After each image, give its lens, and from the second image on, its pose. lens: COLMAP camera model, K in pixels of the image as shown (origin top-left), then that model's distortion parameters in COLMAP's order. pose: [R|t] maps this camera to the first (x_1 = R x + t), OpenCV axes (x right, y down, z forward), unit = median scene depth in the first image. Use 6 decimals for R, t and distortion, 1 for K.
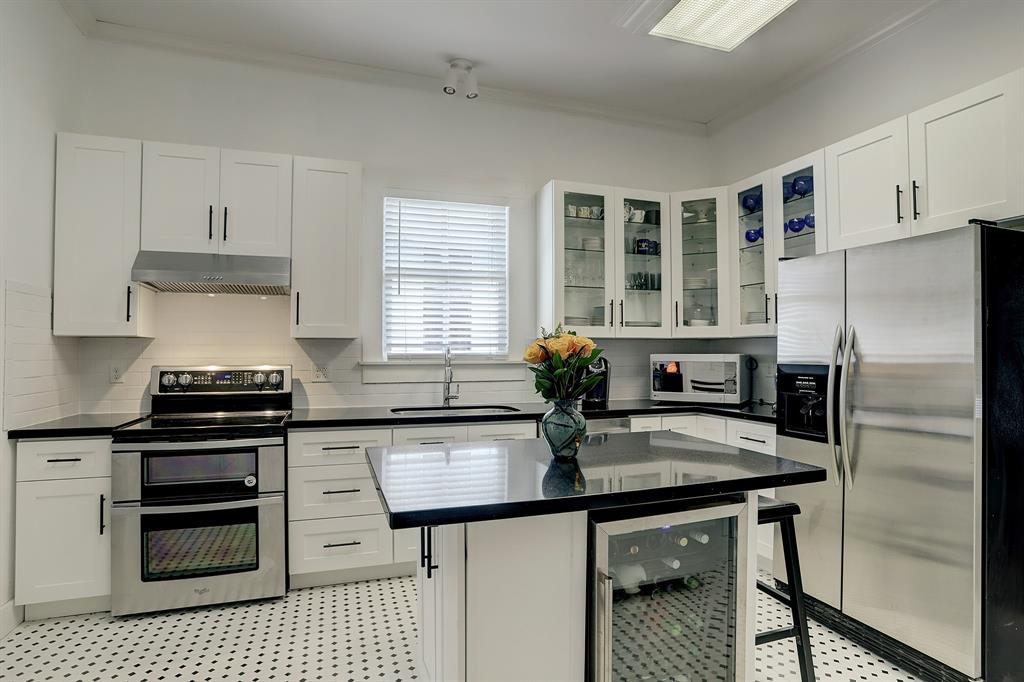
lens RADIAL K [[557.3, 0, 483.9], [0, 557.3, 343.3], [0, 0, 1]] dist [-0.048528, 0.002070]
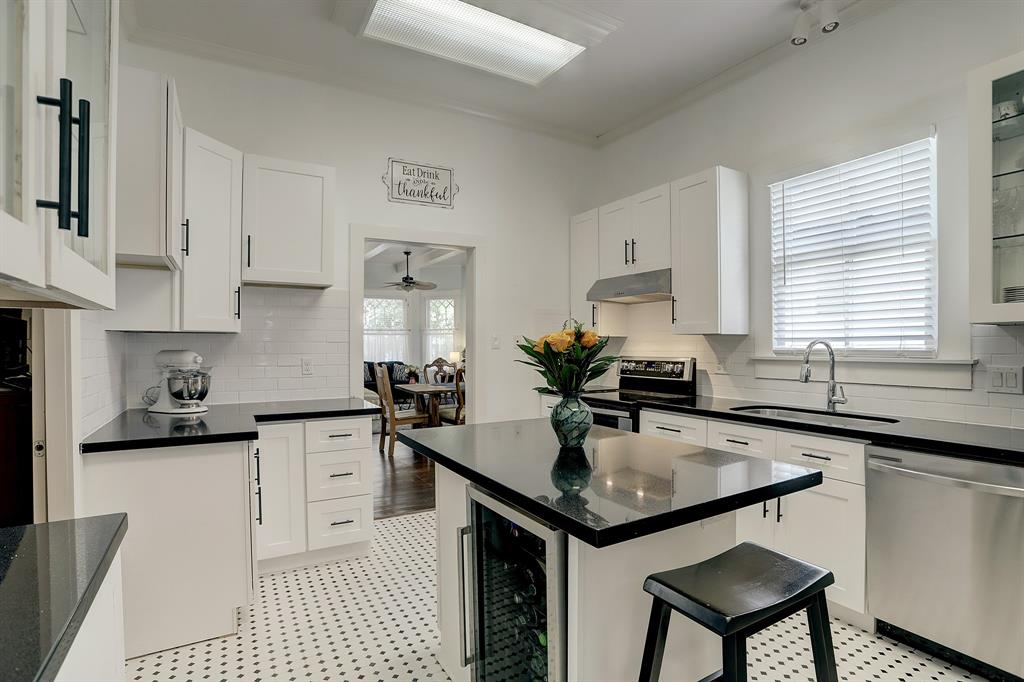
lens RADIAL K [[505.0, 0, 510.7], [0, 505.0, 348.7], [0, 0, 1]] dist [-0.055396, 0.014853]
pose [[0.210599, 0.007218, -0.977546, 0.581989], [0.020816, 0.999713, 0.011866, -0.000423], [0.977351, -0.022848, 0.210388, 0.388128]]
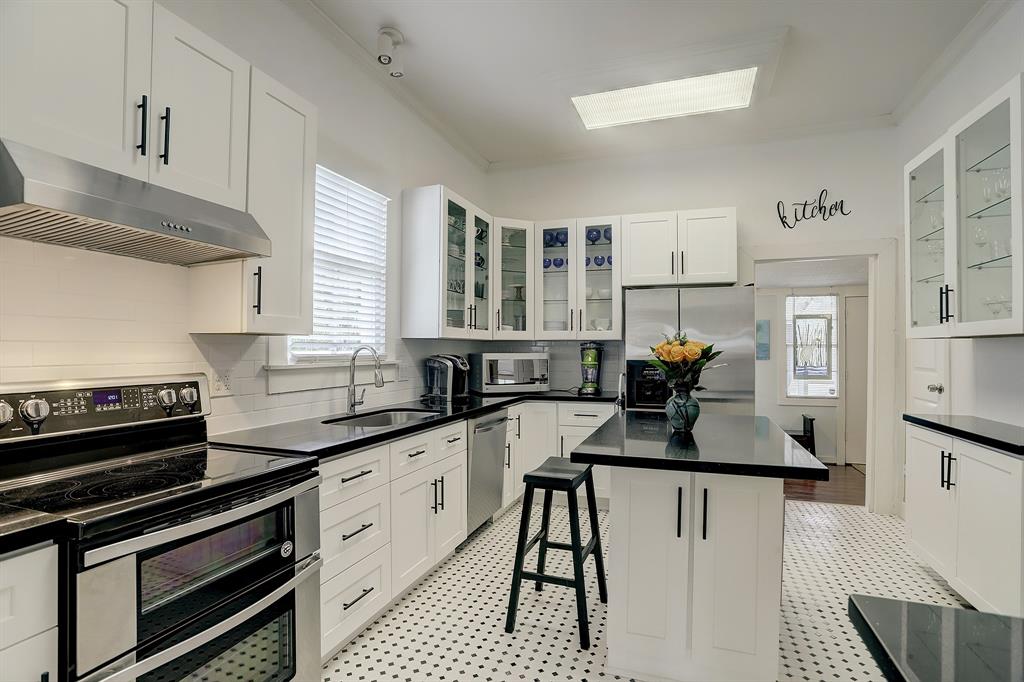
lens RADIAL K [[505.0, 0, 507.9], [0, 505.0, 344.1], [0, 0, 1]] dist [-0.055396, 0.014853]
pose [[0.625428, 0.009830, 0.780220, -0.554806], [-0.017130, 0.999853, 0.001135, -0.001987], [-0.780094, -0.014075, 0.625504, 0.335814]]
